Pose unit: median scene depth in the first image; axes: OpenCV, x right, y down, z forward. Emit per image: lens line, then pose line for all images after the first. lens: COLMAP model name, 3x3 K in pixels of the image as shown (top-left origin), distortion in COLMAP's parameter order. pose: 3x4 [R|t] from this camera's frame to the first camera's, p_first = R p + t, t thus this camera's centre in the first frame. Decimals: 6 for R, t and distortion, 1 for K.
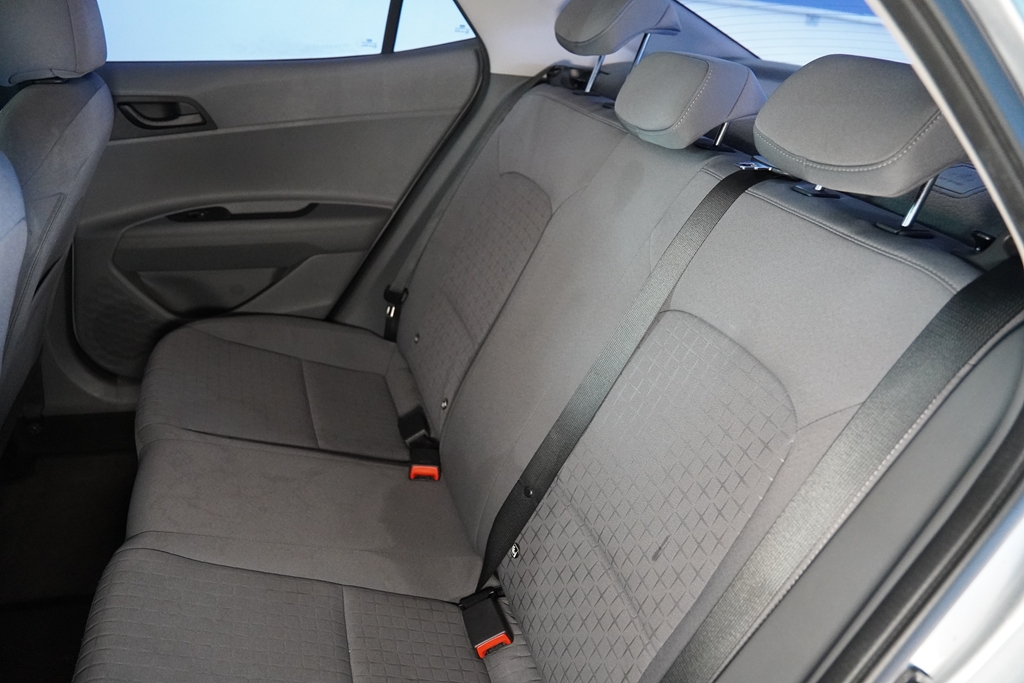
lens RADIAL K [[797.8, 0, 512.0], [0, 797.8, 341.5], [0, 0, 1]] dist [-0.115003, 0.082479]
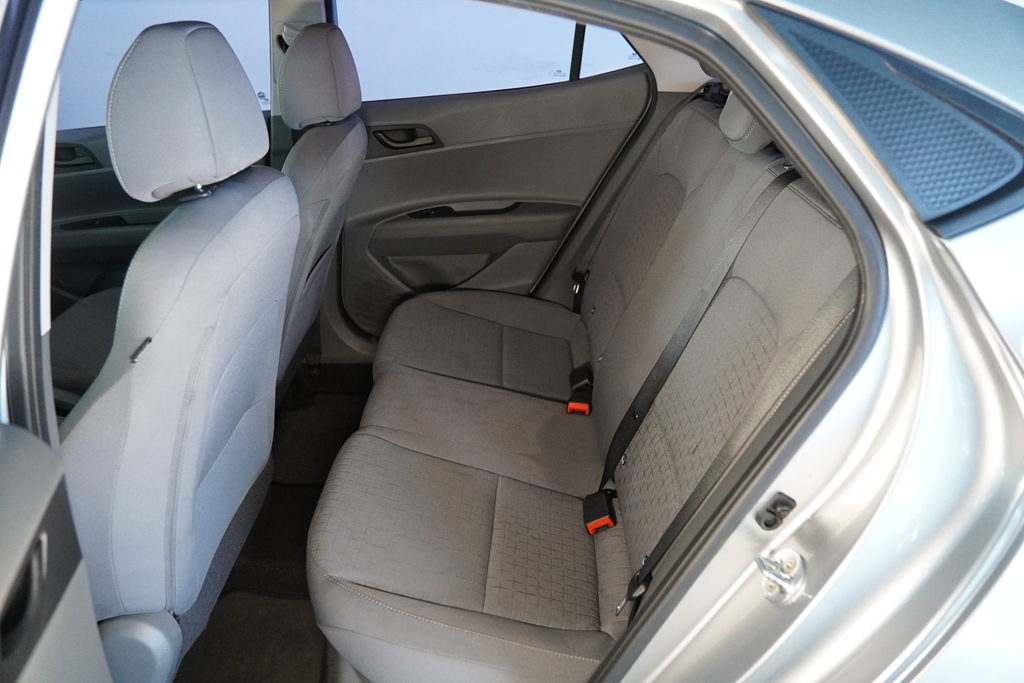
lens RADIAL K [[797.8, 0, 512.0], [0, 797.8, 341.5], [0, 0, 1]] dist [-0.115003, 0.082479]
pose [[0.945557, 0.029090, -0.324154, 0.173631], [-0.028305, 0.999574, 0.007137, 0.042149], [0.324224, 0.002427, 0.945977, -0.222645]]
